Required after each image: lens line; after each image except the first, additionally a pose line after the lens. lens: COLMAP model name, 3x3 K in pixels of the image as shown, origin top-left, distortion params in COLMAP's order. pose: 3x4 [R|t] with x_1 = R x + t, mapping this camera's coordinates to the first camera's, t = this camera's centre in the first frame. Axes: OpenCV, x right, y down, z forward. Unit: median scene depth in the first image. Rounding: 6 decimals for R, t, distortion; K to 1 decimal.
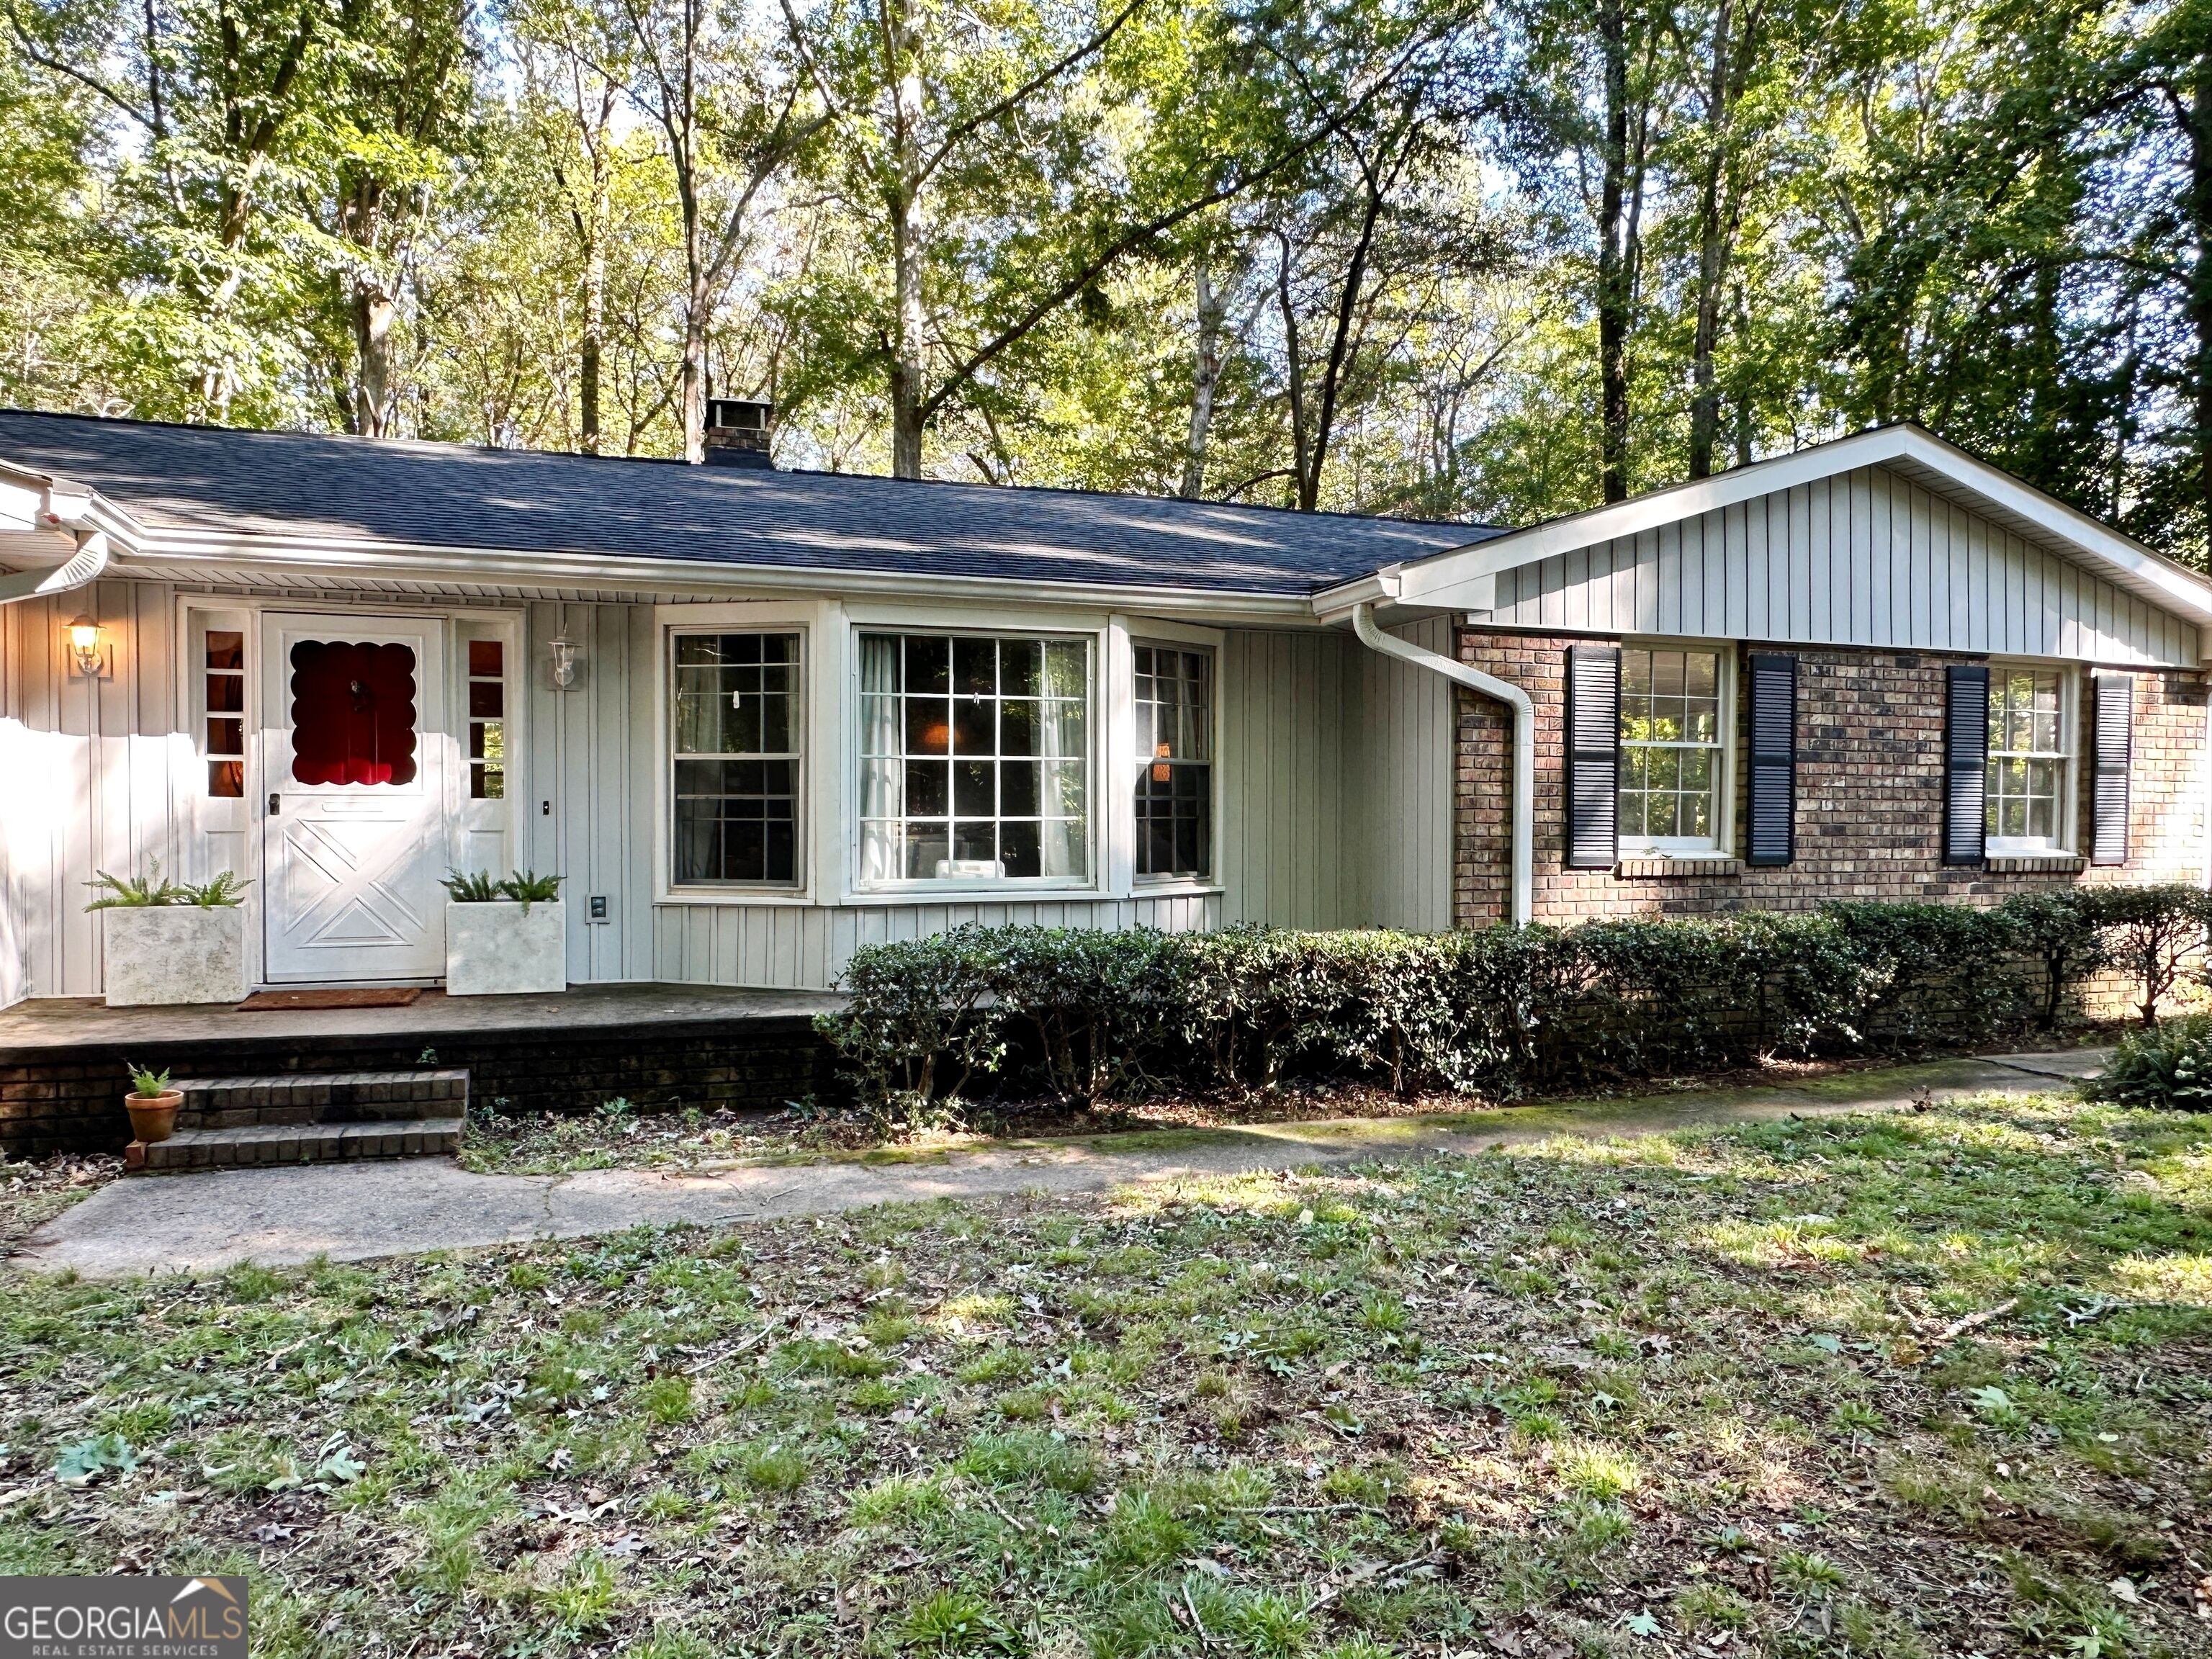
lens RADIAL K [[1541.6, 0, 1106.0], [0, 1541.6, 829.5], [0, 0, 1]] dist [-0.008814, 0.003838]
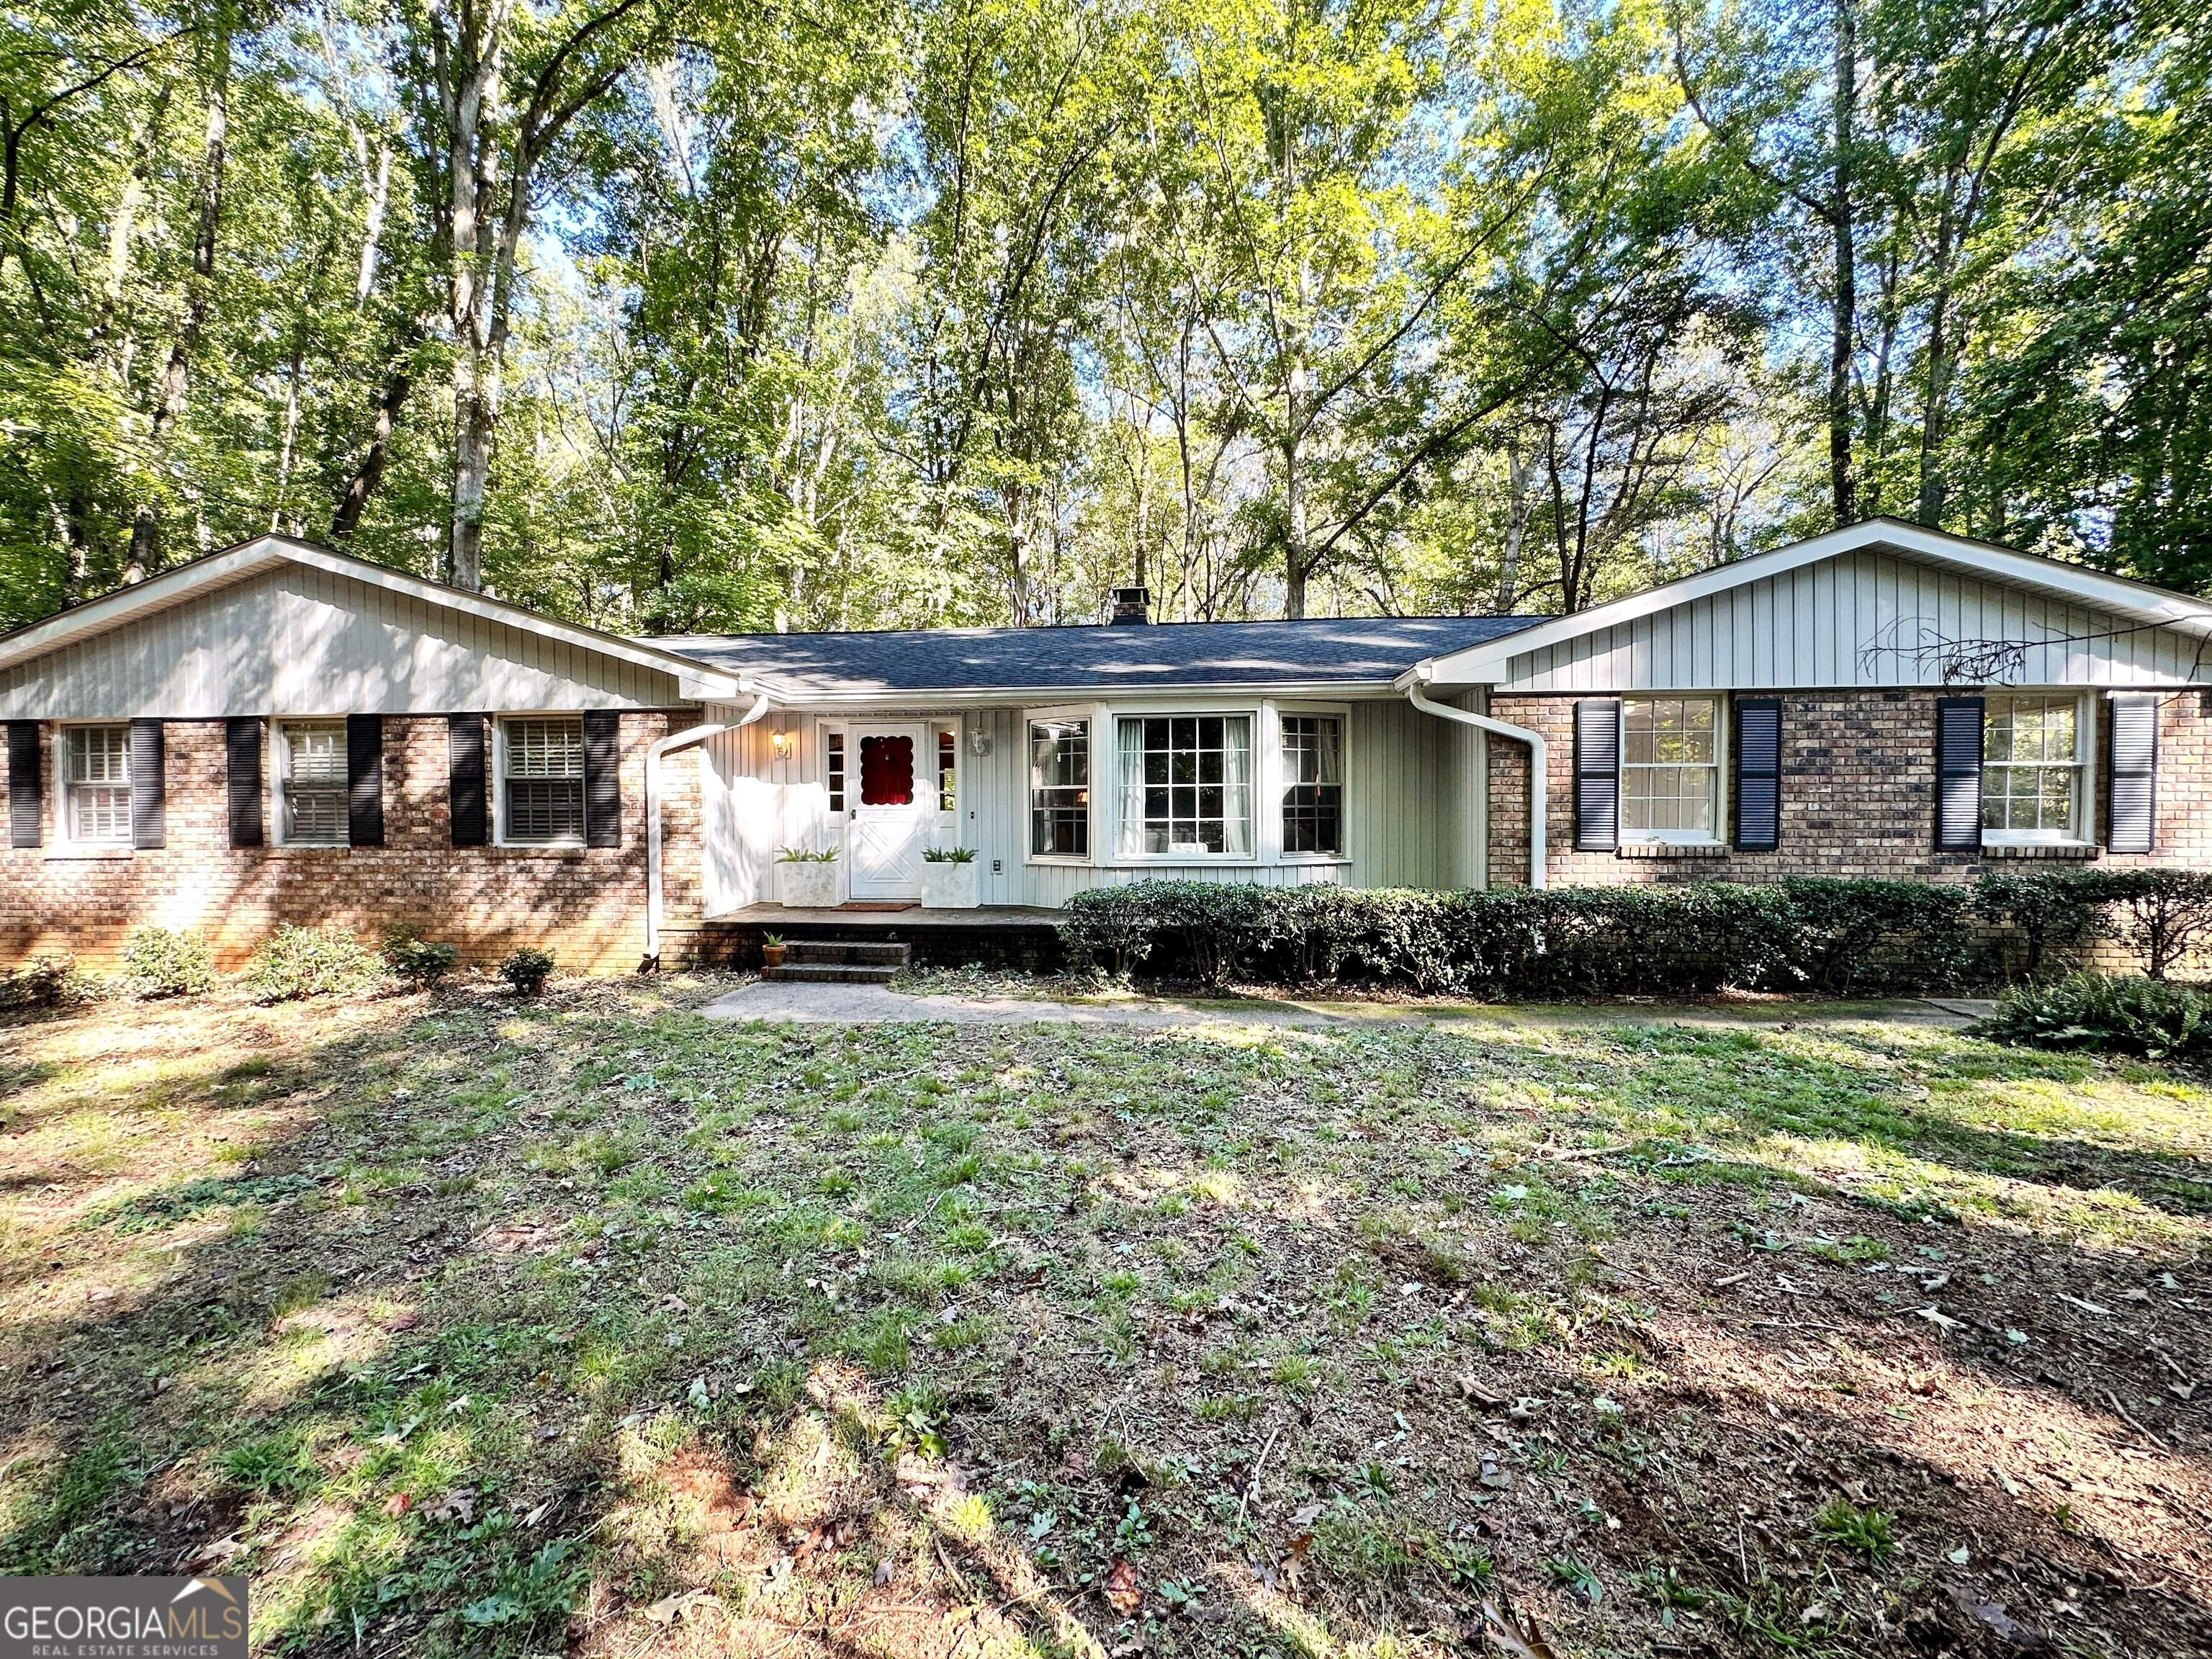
lens RADIAL K [[946.5, 0, 1106.0], [0, 946.5, 829.5], [0, 0, 1]] dist [-0.008333, -0.000057]
pose [[0.900954, 0.000390, -0.433914, 0.294075], [0.003268, 0.999965, 0.007685, -0.004109], [0.433902, -0.008342, 0.900922, -0.021100]]
